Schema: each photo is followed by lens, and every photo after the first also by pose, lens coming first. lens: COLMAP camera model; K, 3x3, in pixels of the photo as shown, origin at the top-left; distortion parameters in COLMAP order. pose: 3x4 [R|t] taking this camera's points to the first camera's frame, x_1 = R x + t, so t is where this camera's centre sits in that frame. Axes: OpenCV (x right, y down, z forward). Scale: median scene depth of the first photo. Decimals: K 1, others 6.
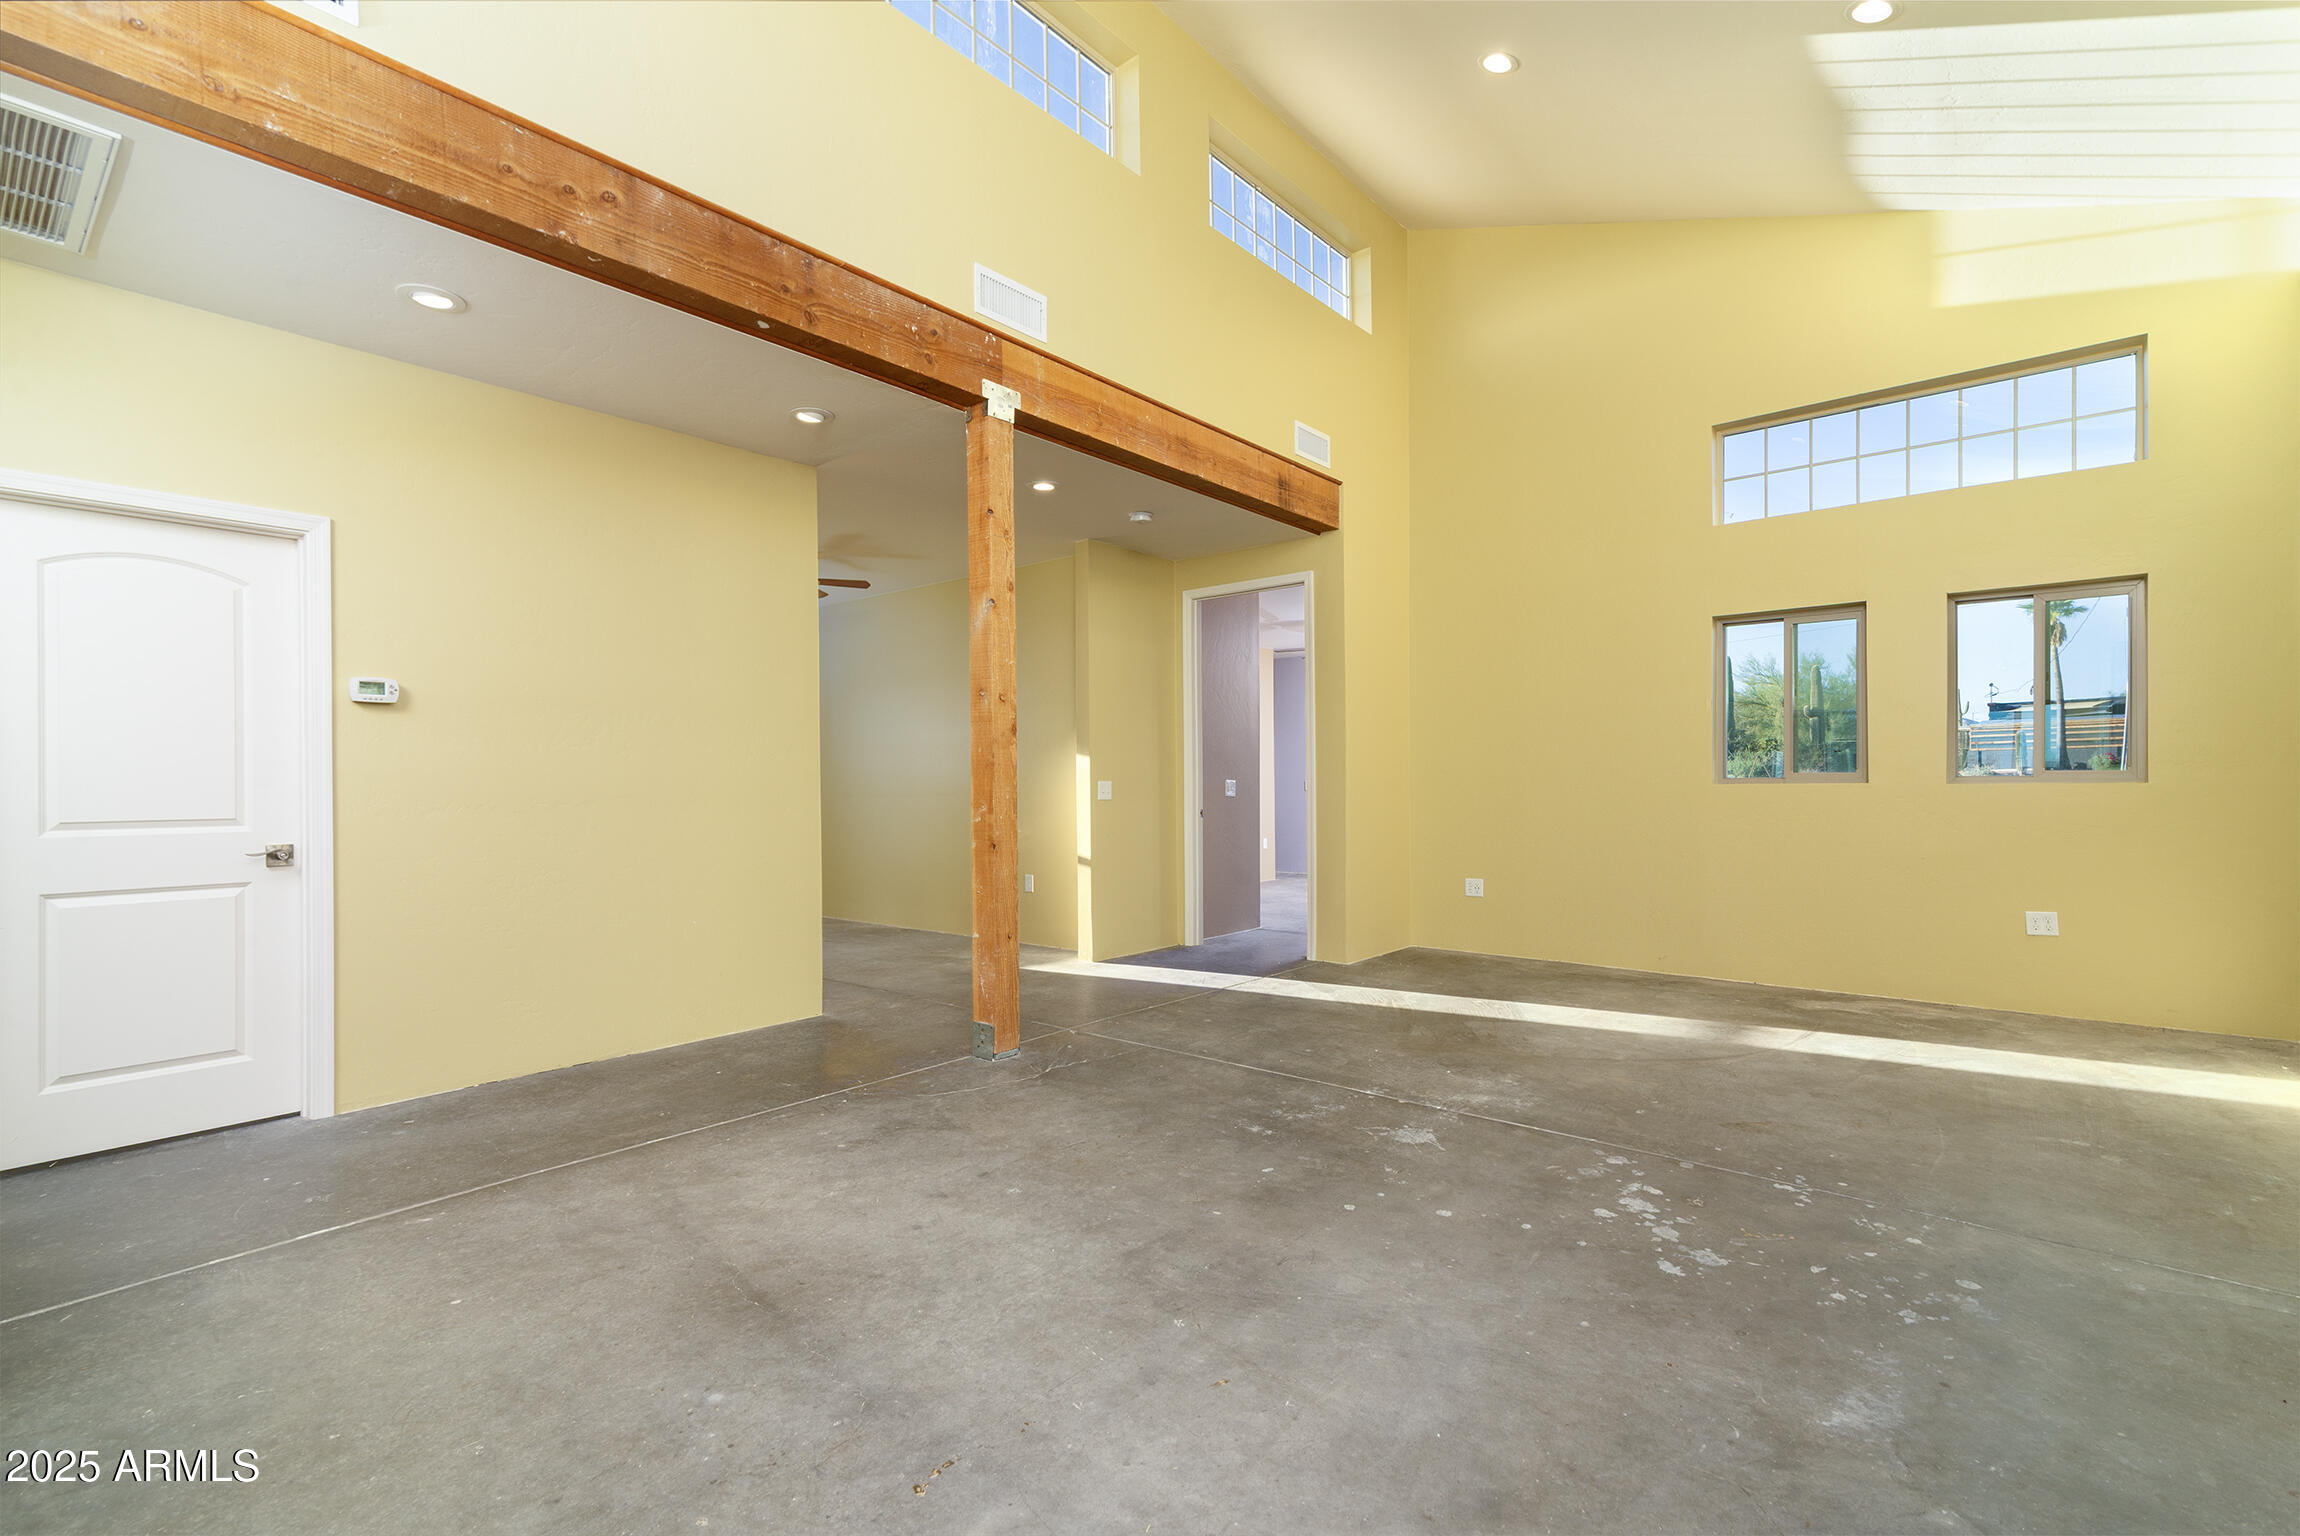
lens RADIAL K [[1032.6, 0, 1136.2], [0, 1032.6, 779.1], [0, 0, 1]] dist [0.018193, -0.001875]
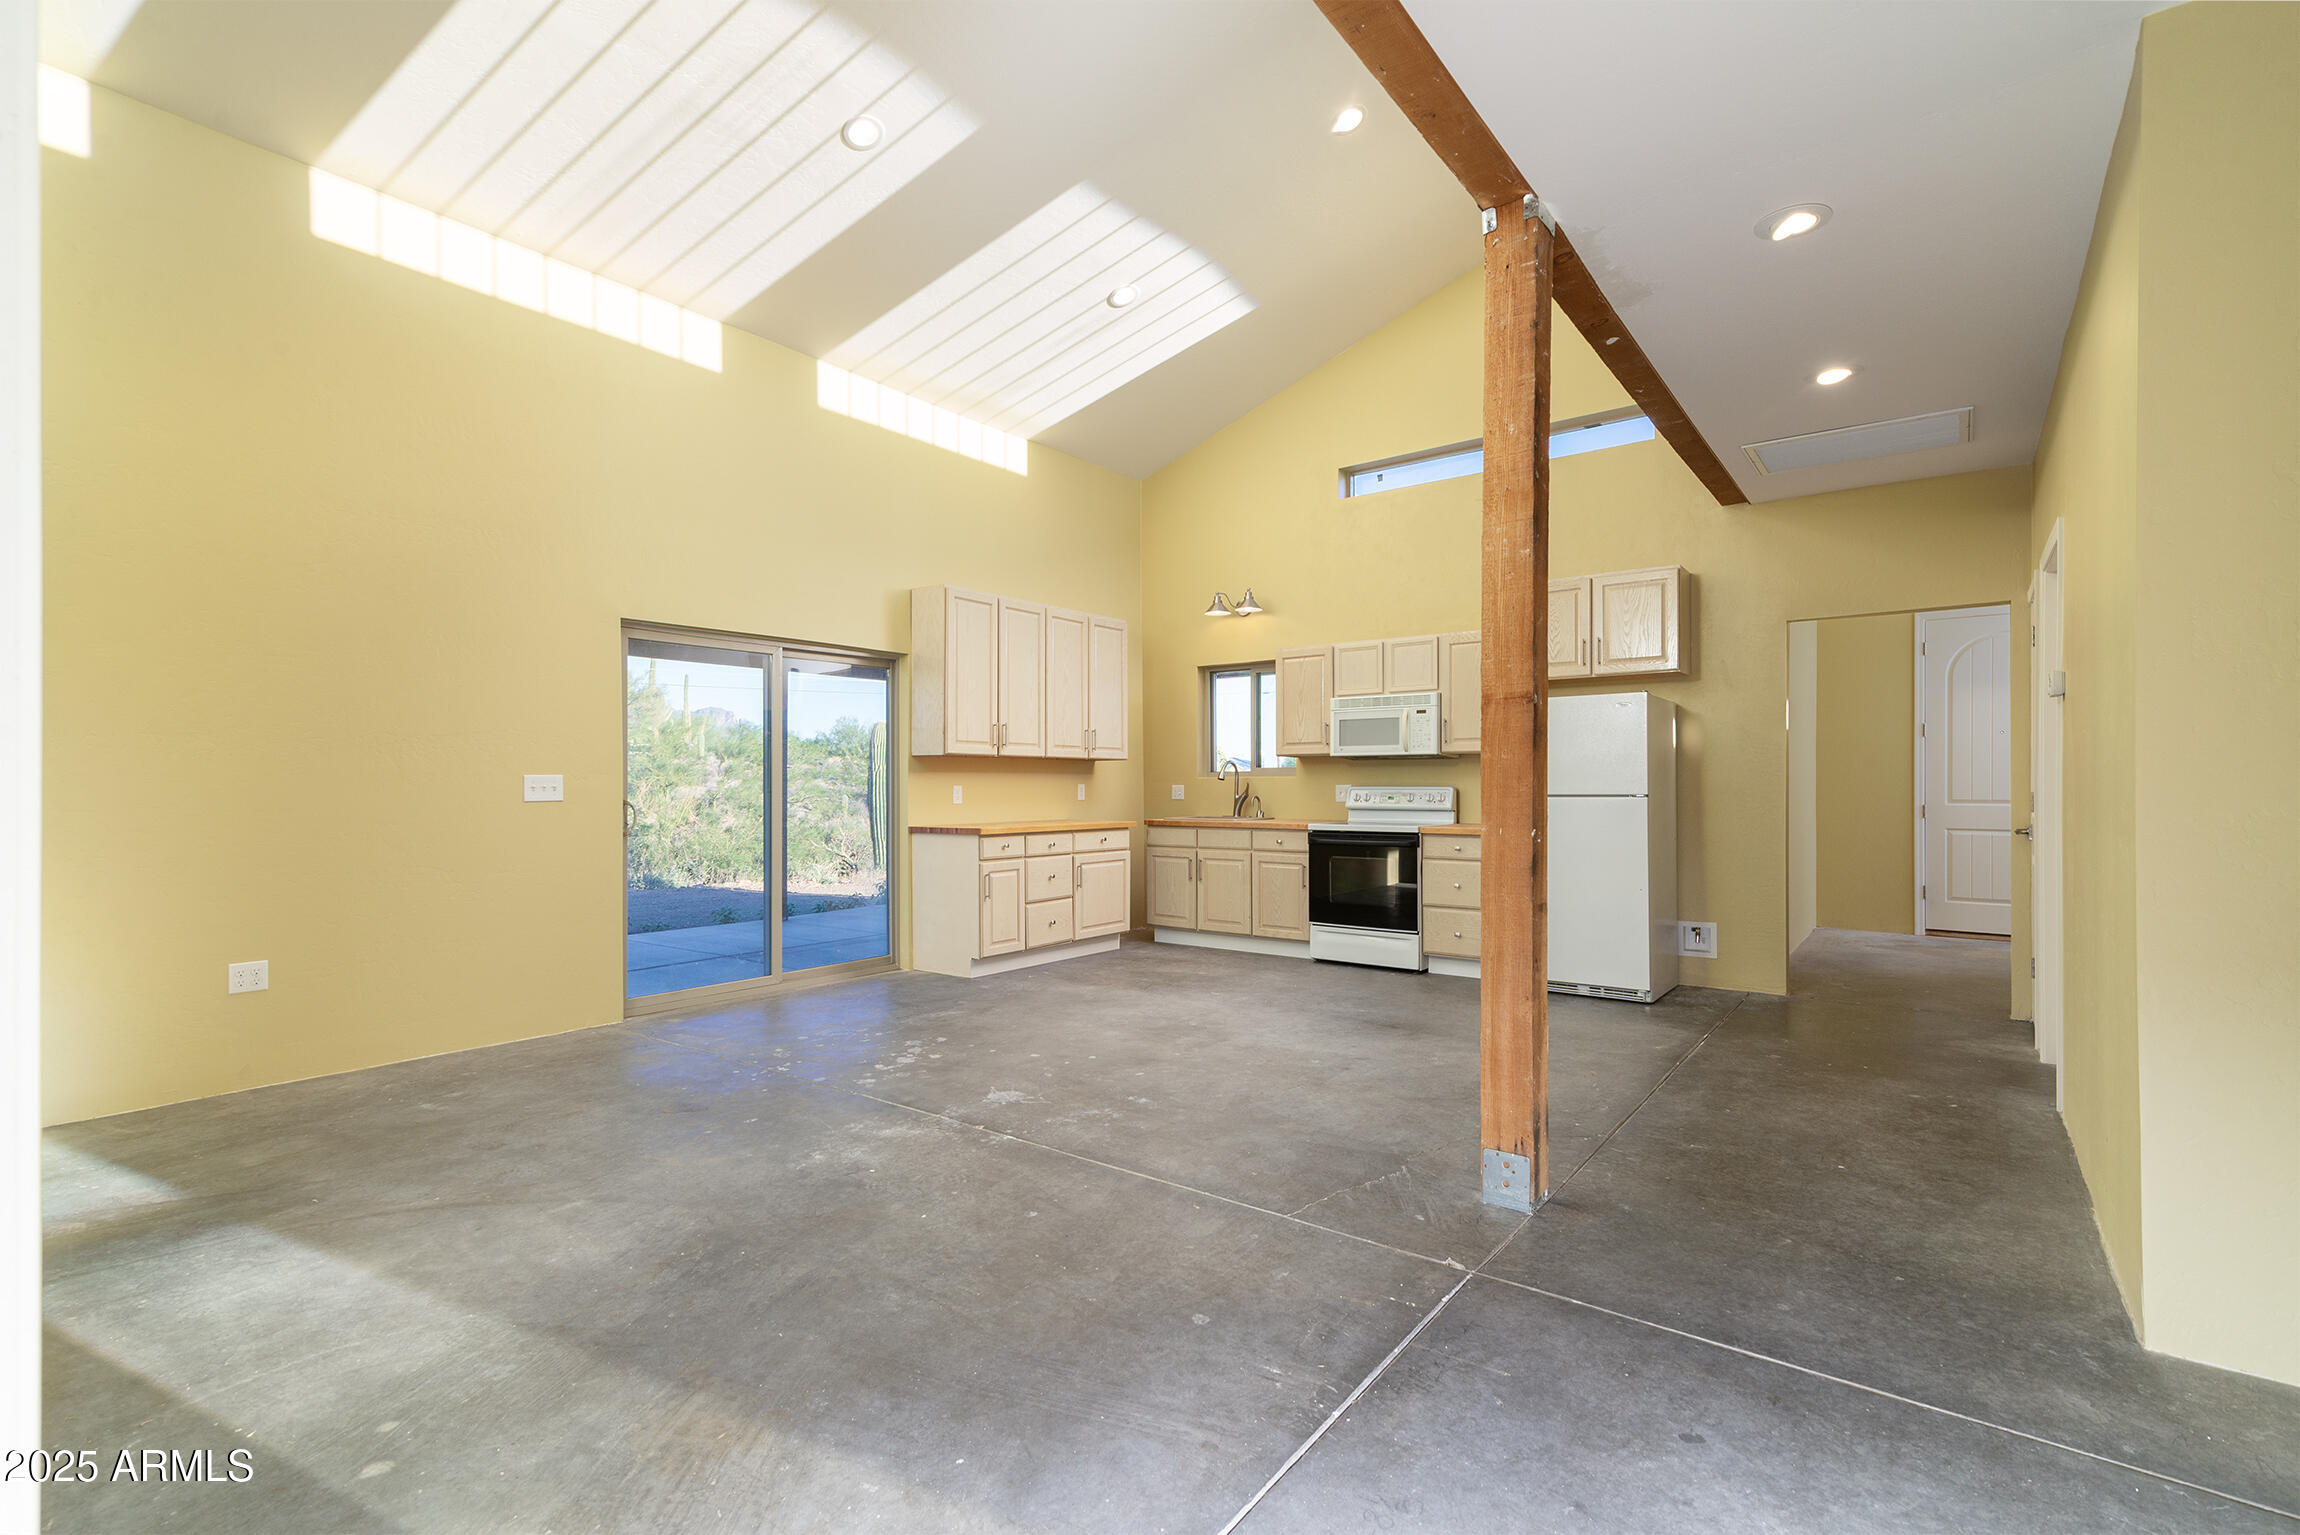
lens RADIAL K [[1032.6, 0, 1133.9], [0, 1032.6, 776.0], [0, 0, 1]] dist [0.018193, -0.001875]
pose [[-0.999271, 0.005794, -0.037730, 0.178239], [0.006177, 0.999931, -0.010030, 0.004396], [0.037669, -0.010256, -0.999238, 2.288208]]
